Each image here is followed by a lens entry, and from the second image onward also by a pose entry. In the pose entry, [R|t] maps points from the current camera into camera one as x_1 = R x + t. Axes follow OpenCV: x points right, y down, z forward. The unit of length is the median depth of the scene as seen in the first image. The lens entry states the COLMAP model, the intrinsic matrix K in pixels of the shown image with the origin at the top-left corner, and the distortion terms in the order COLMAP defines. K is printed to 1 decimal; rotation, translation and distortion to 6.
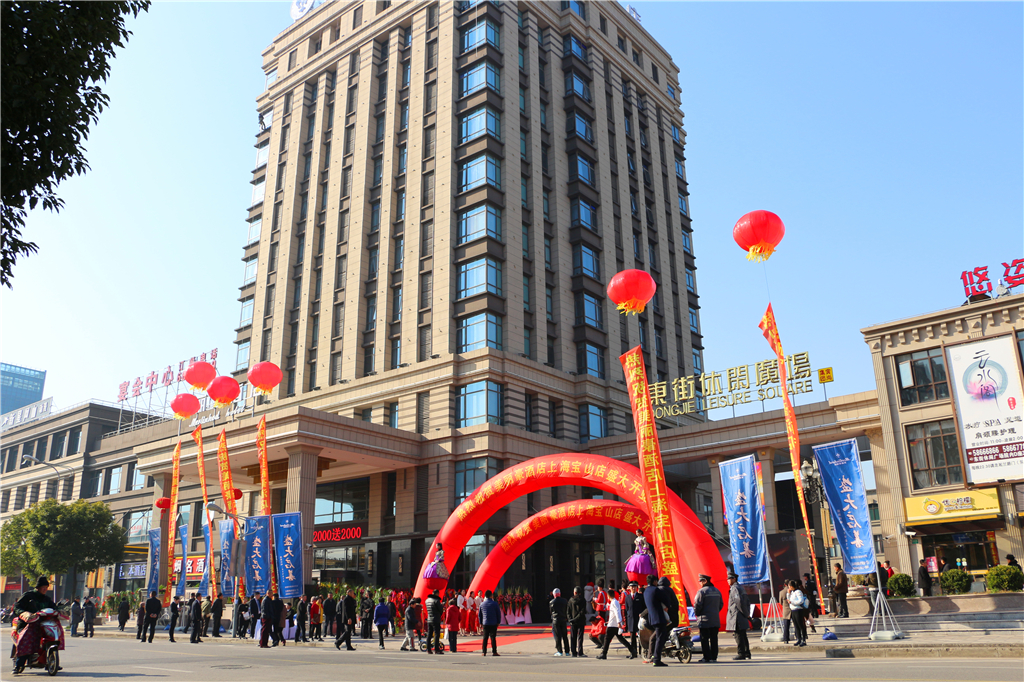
lens RADIAL K [[843.4, 0, 512.0], [0, 843.4, 341.0], [0, 0, 1]] dist [-0.199208, 0.209635]
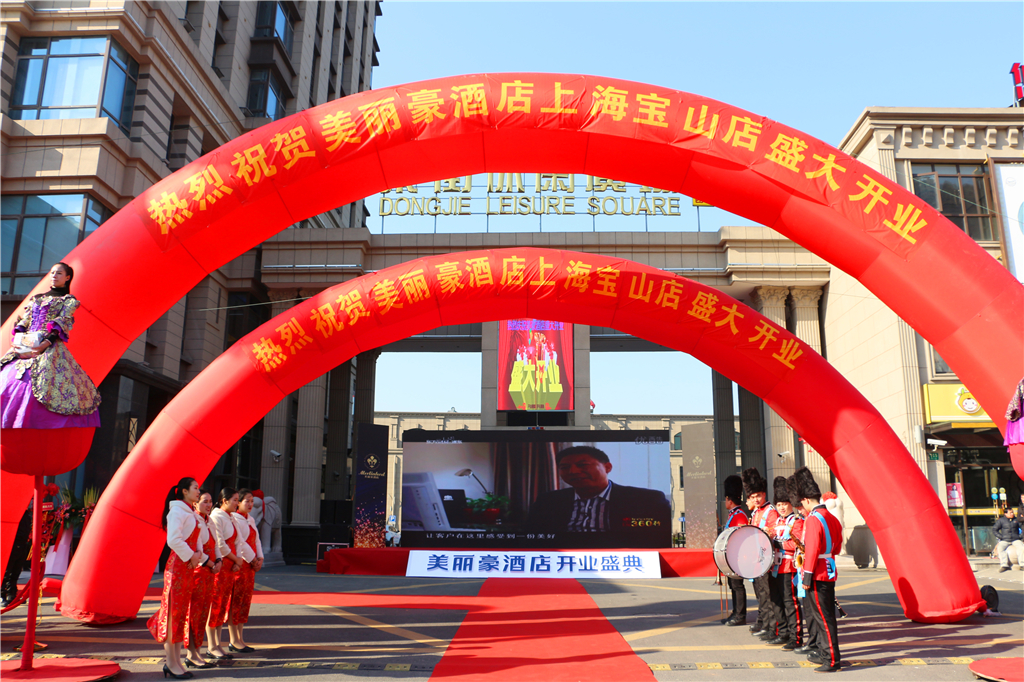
lens RADIAL K [[843.4, 0, 512.0], [0, 843.4, 341.0], [0, 0, 1]] dist [-0.199208, 0.209635]
pose [[0.798956, 0.156836, 0.580579, -0.095944], [-0.205999, 0.978364, 0.019191, 0.176996], [-0.565007, -0.134931, 0.813978, 0.568859]]
